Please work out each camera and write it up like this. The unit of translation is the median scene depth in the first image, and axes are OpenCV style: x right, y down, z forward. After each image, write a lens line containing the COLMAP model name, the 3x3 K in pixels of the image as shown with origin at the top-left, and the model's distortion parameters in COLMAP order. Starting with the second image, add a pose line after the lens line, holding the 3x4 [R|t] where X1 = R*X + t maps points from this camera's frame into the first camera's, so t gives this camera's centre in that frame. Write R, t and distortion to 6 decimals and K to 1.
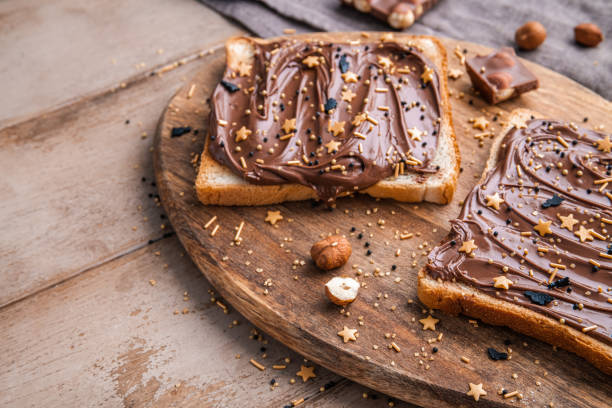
lens RADIAL K [[993.3, 0, 309.0], [0, 993.3, 197.5], [0, 0, 1]] dist [0.012632, 0.322083]
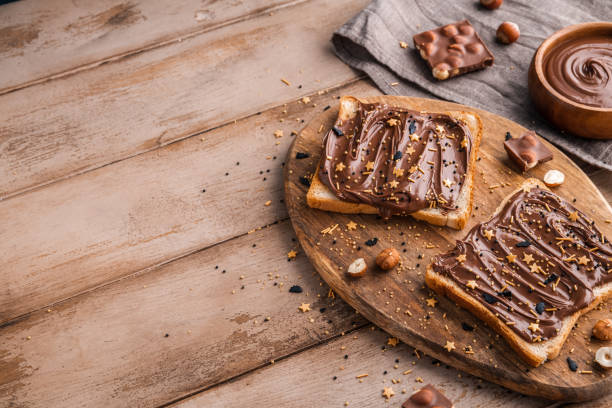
lens RADIAL K [[993.3, 0, 309.0], [0, 993.3, 197.5], [0, 0, 1]] dist [0.012632, 0.322083]
pose [[0.982530, 0.143386, -0.118638, 0.082483], [-0.134285, 0.987587, 0.081488, -0.142084], [0.128850, -0.064133, 0.989588, -0.608620]]
